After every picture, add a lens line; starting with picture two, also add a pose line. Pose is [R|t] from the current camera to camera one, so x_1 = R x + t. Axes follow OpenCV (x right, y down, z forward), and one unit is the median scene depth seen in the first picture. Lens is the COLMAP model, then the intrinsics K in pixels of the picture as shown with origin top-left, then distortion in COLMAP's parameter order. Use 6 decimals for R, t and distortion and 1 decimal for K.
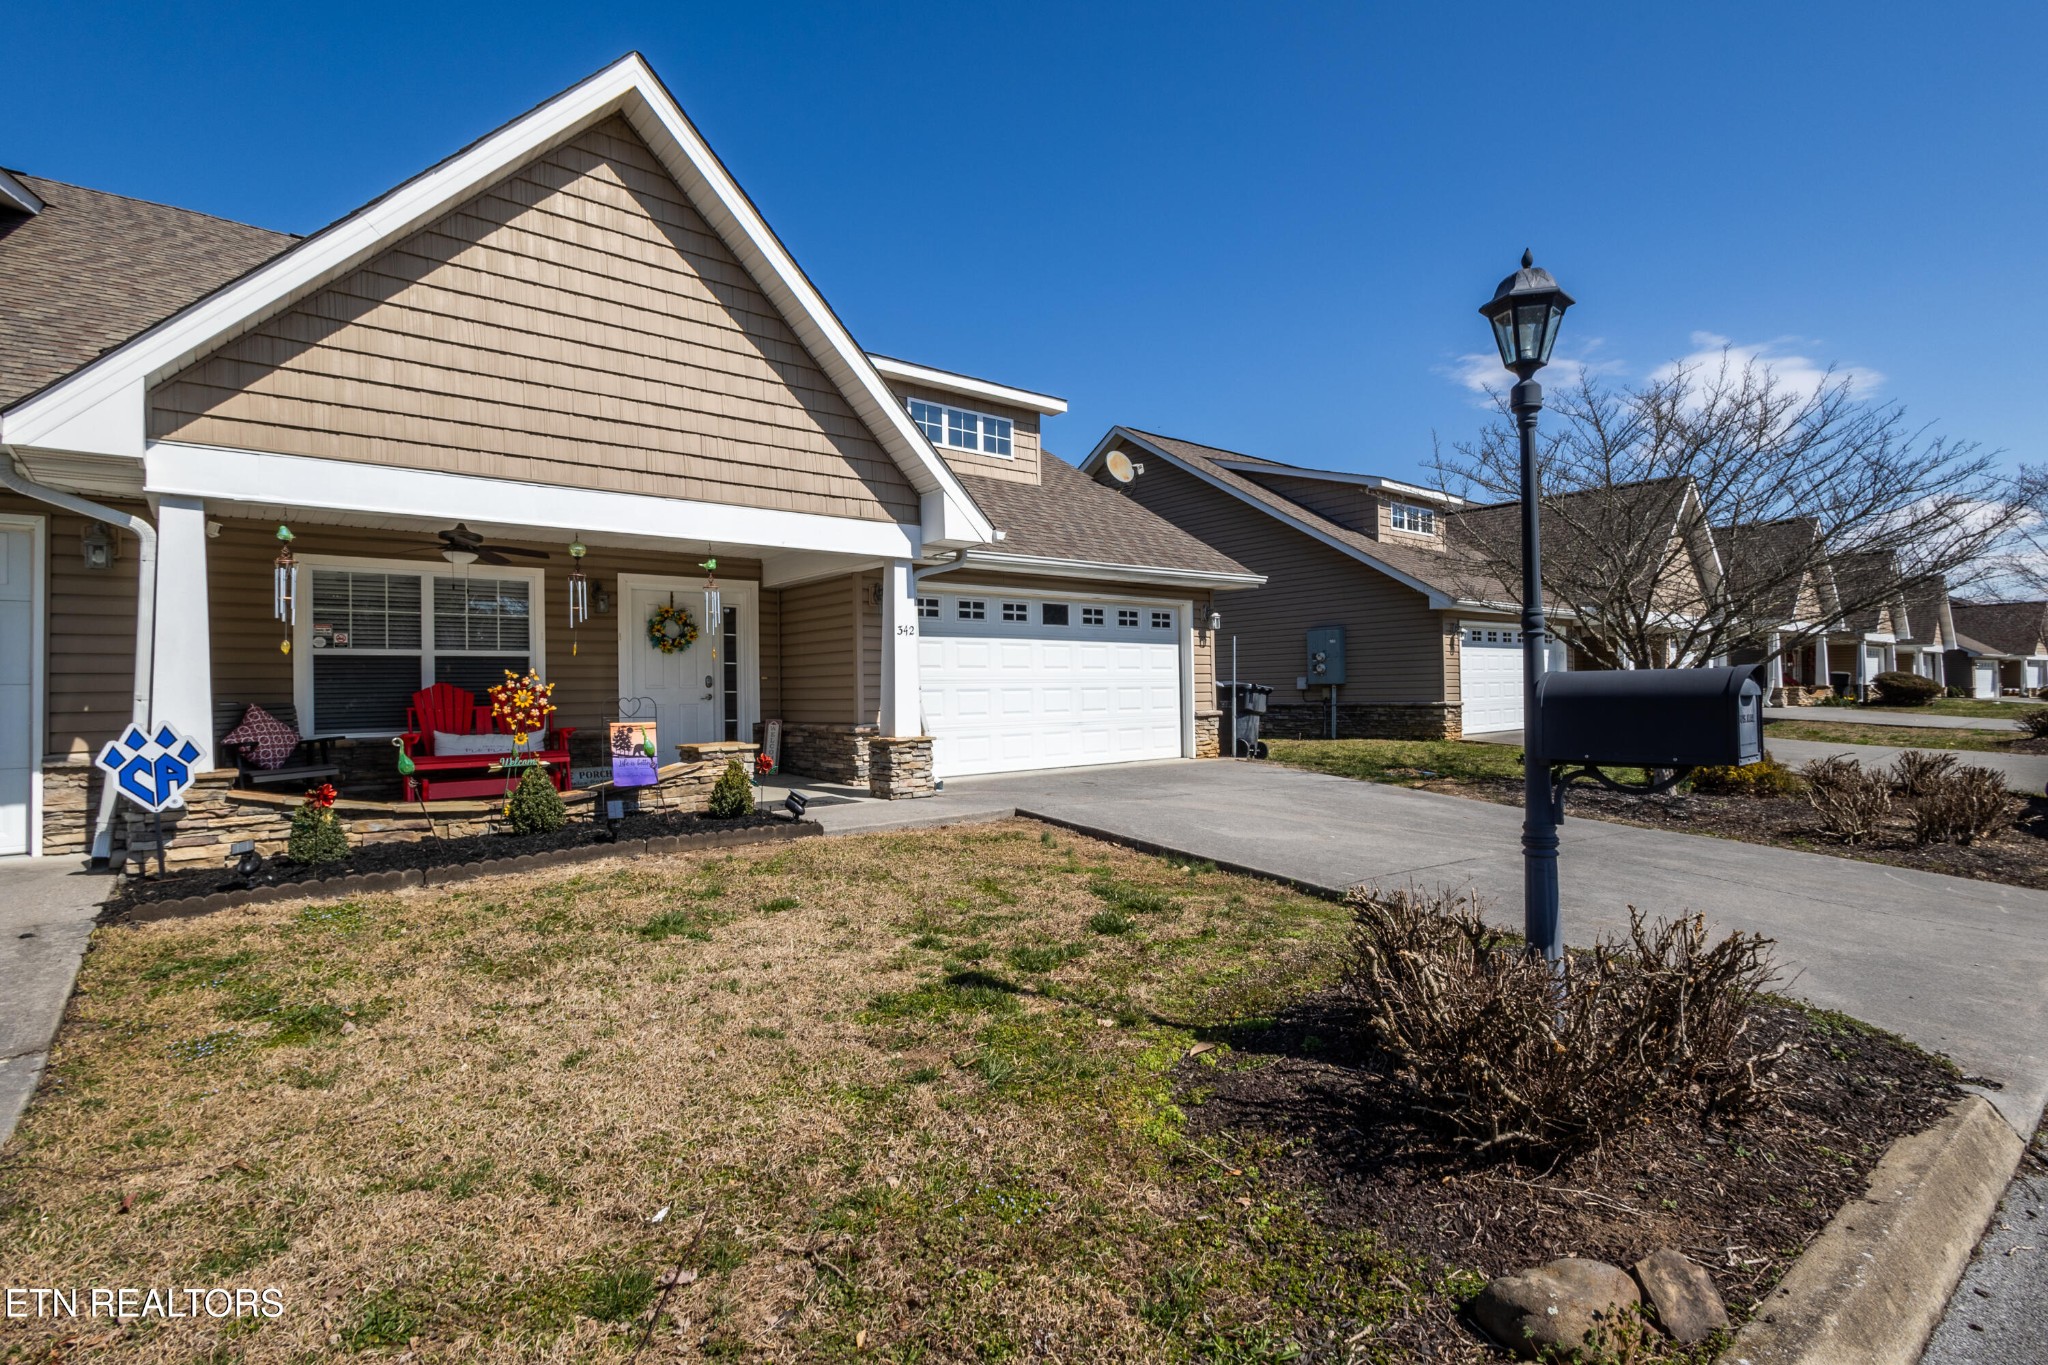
lens RADIAL K [[935.8, 0, 1021.5], [0, 935.8, 684.2], [0, 0, 1]] dist [0.007121, -0.000496]
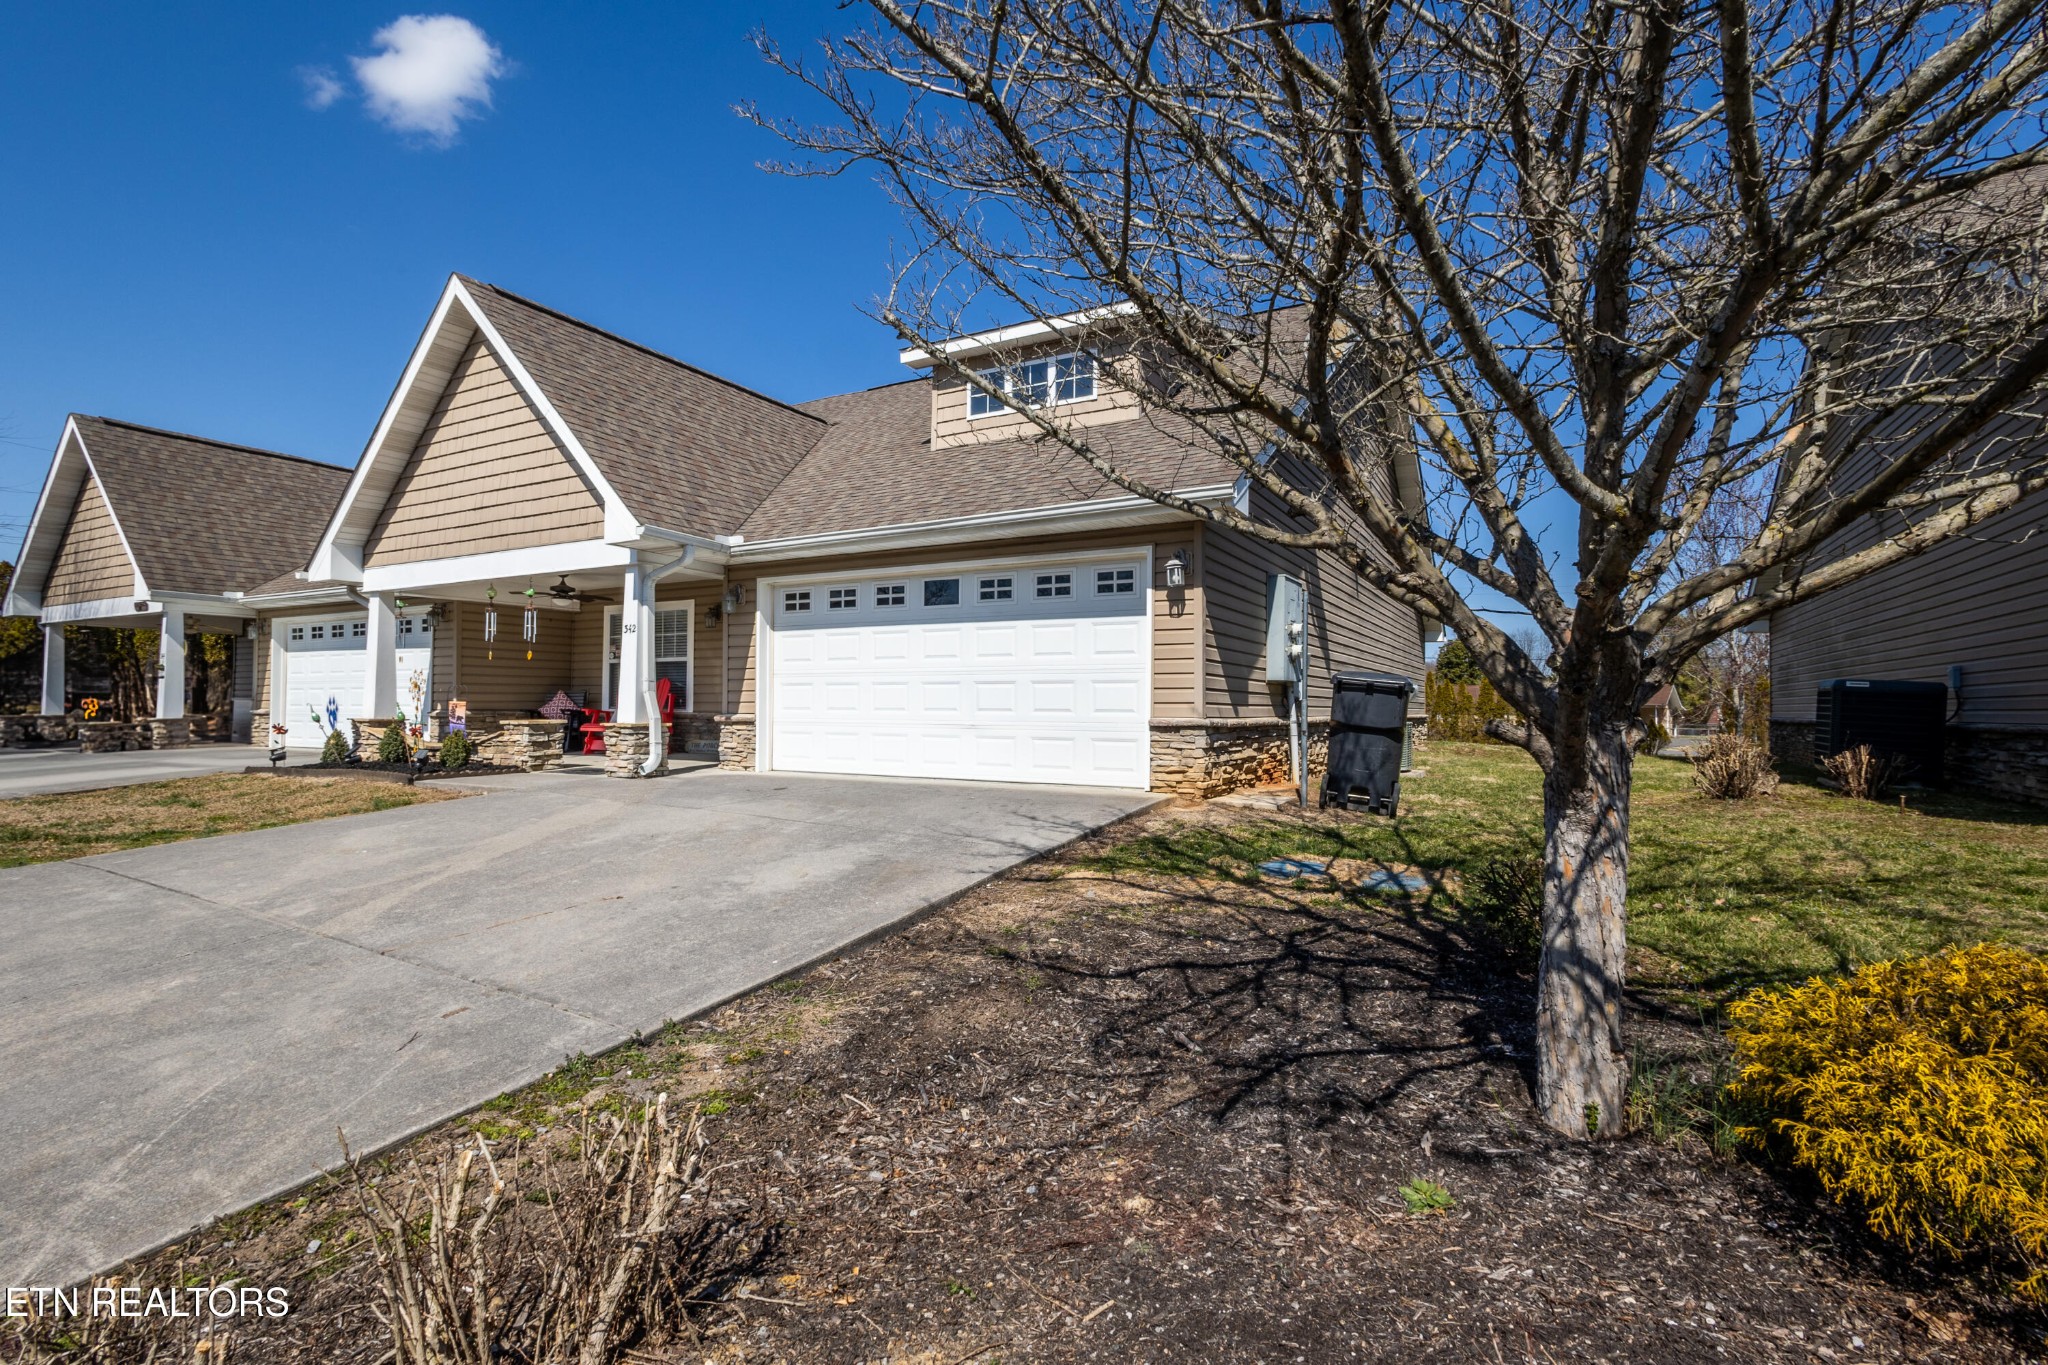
lens RADIAL K [[935.8, 0, 1023.4], [0, 935.8, 682.2], [0, 0, 1]] dist [0.007121, -0.000496]
pose [[0.391533, -0.004123, -0.920155, 0.808656], [-0.001888, 0.999984, -0.005284, 0.008661], [0.920162, 0.003806, 0.391519, 0.730858]]
